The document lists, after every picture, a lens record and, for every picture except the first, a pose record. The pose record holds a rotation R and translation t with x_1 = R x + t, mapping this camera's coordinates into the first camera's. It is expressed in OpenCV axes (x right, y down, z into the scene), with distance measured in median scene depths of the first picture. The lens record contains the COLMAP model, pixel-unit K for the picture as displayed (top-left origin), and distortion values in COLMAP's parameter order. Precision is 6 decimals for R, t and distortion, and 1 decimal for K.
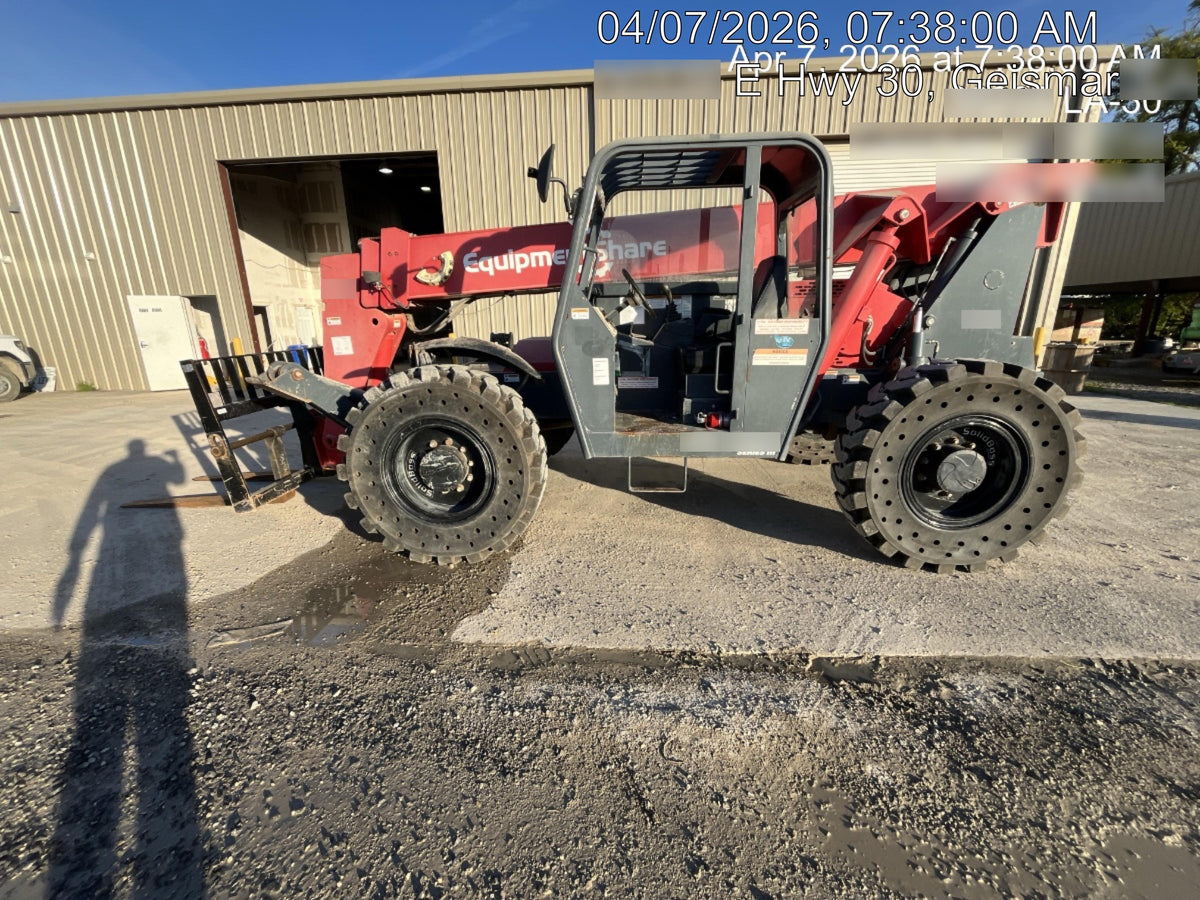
lens RADIAL K [[479.4, 0, 600.0], [0, 479.4, 450.0], [0, 0, 1]] dist [0.000093, -0.000006]
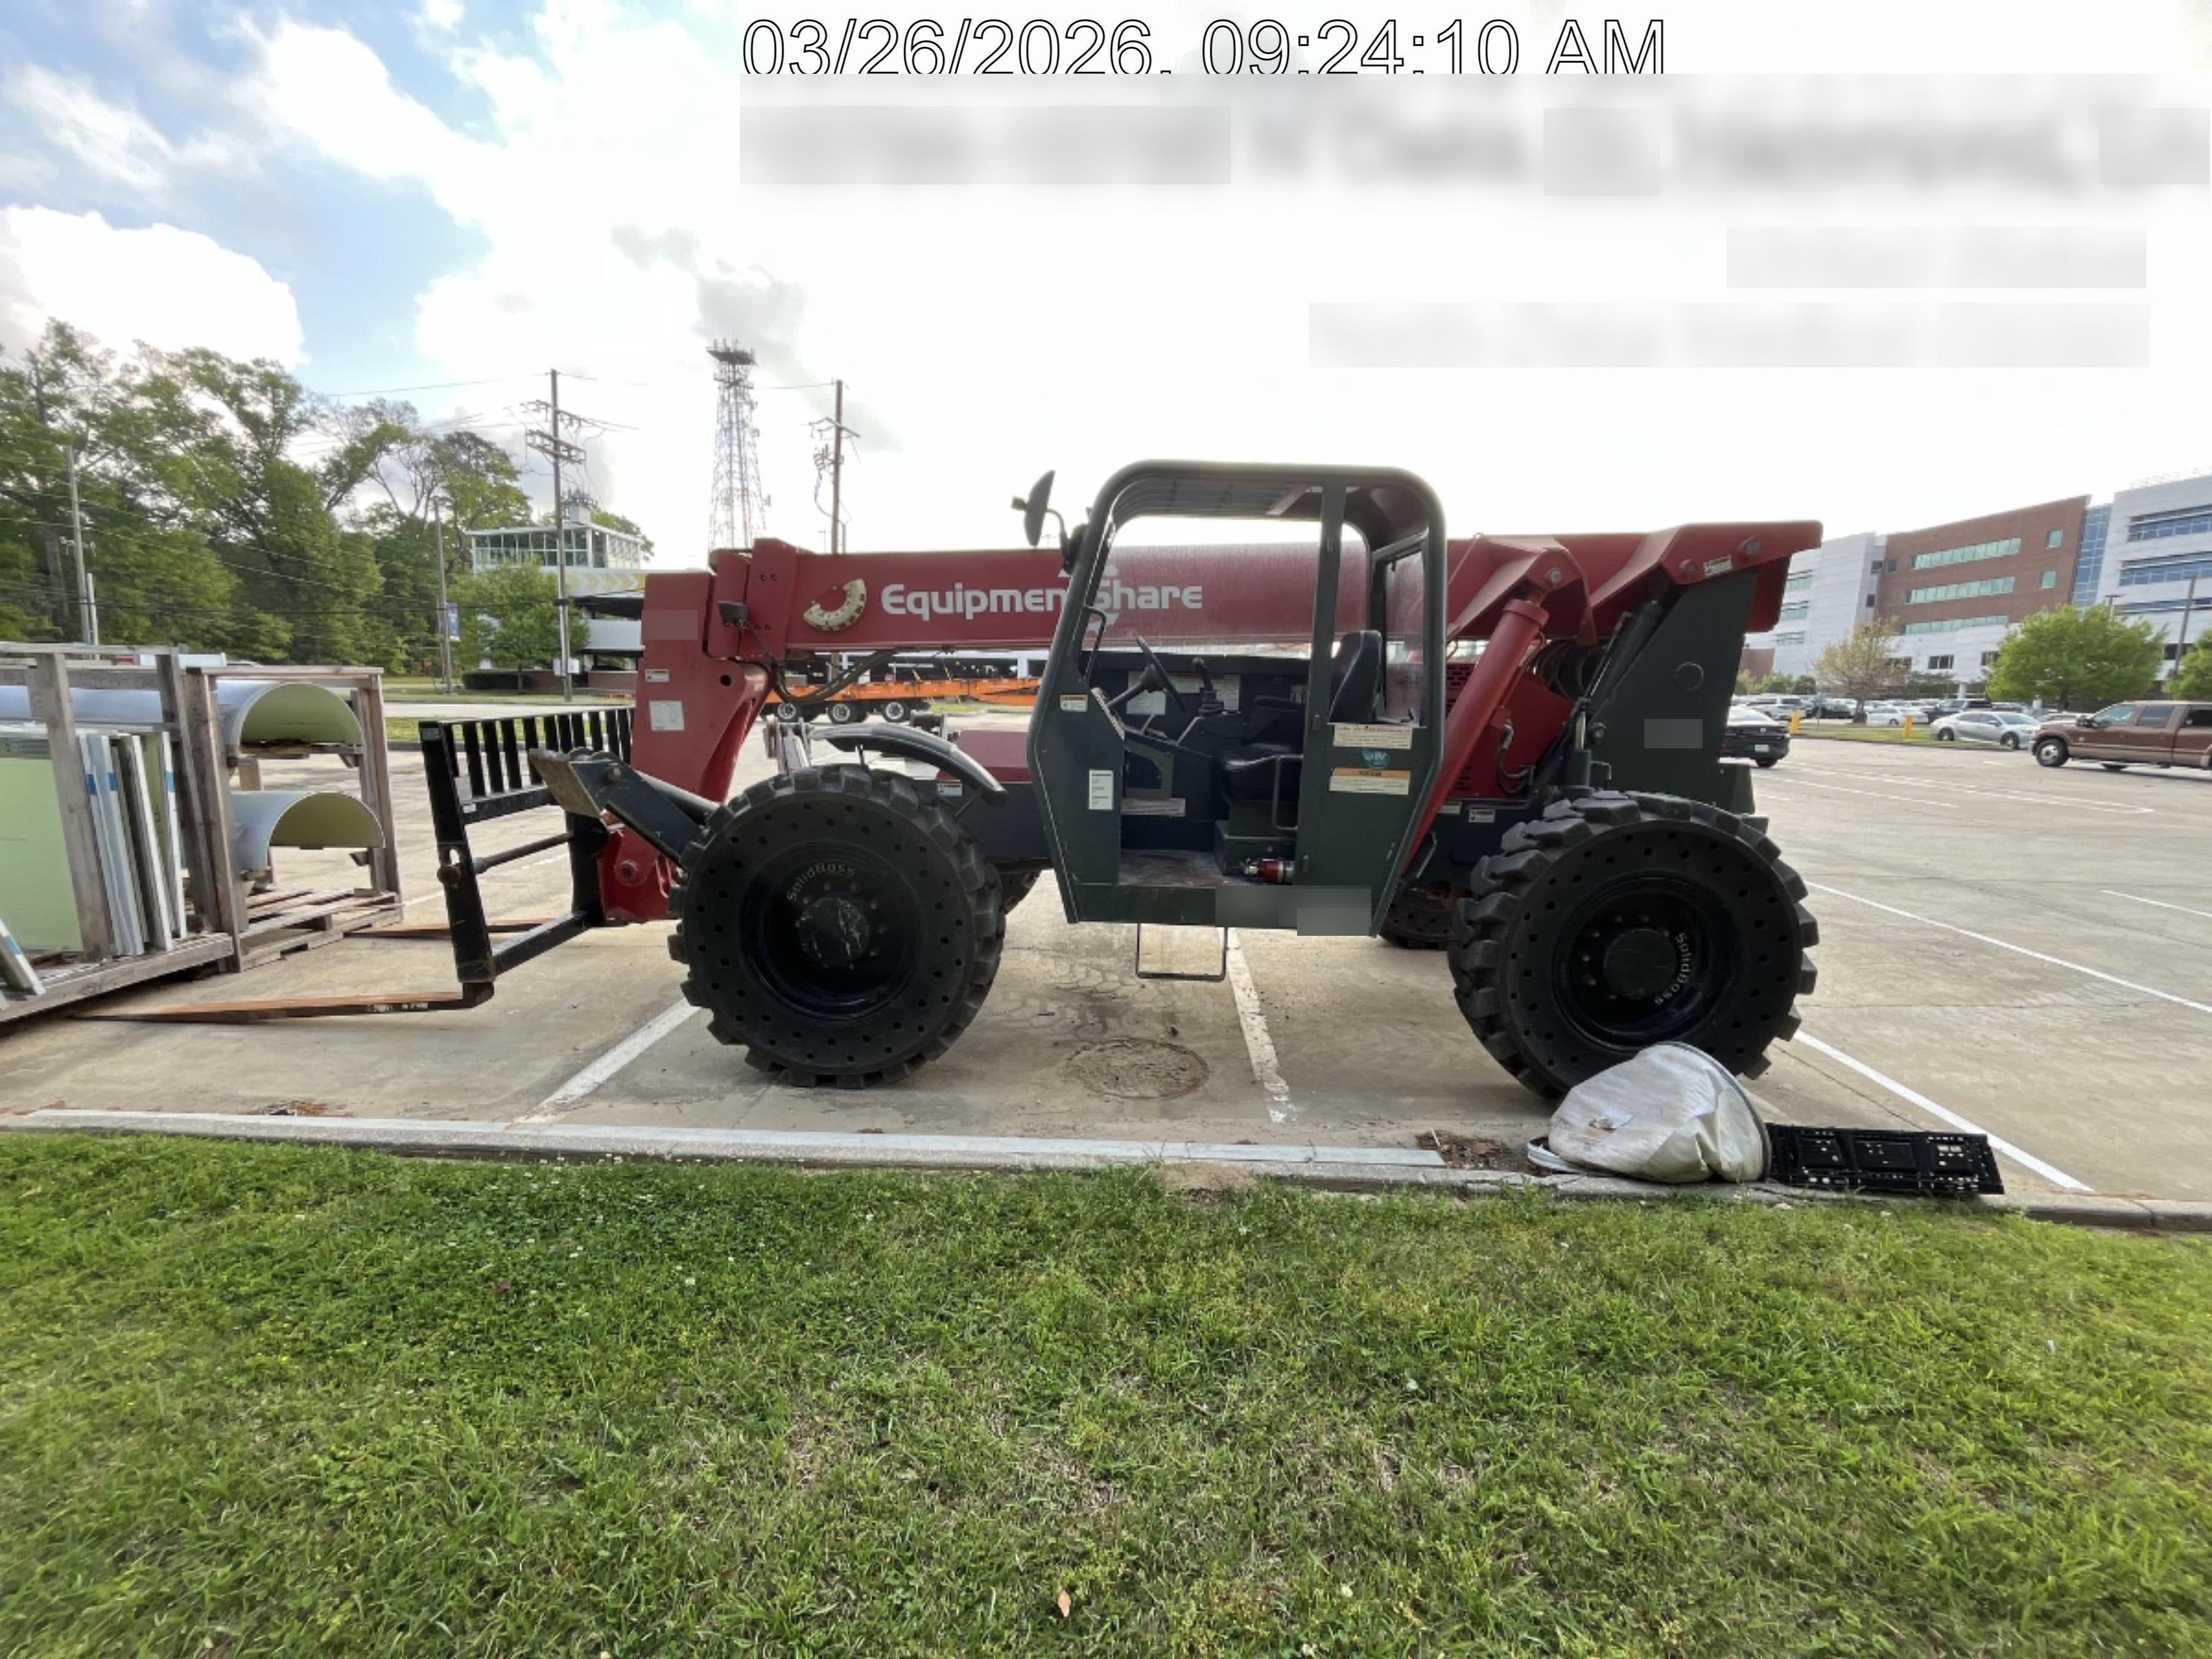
lens RADIAL K [[883.7, 0, 1106.0], [0, 883.7, 829.5], [0, 0, 1]] dist [0.000093, -0.000006]
pose [[0.997549, 0.046711, 0.052093, -0.042424], [-0.042537, 0.996003, -0.078534, -0.012059], [-0.055553, 0.076126, 0.995549, -0.165457]]
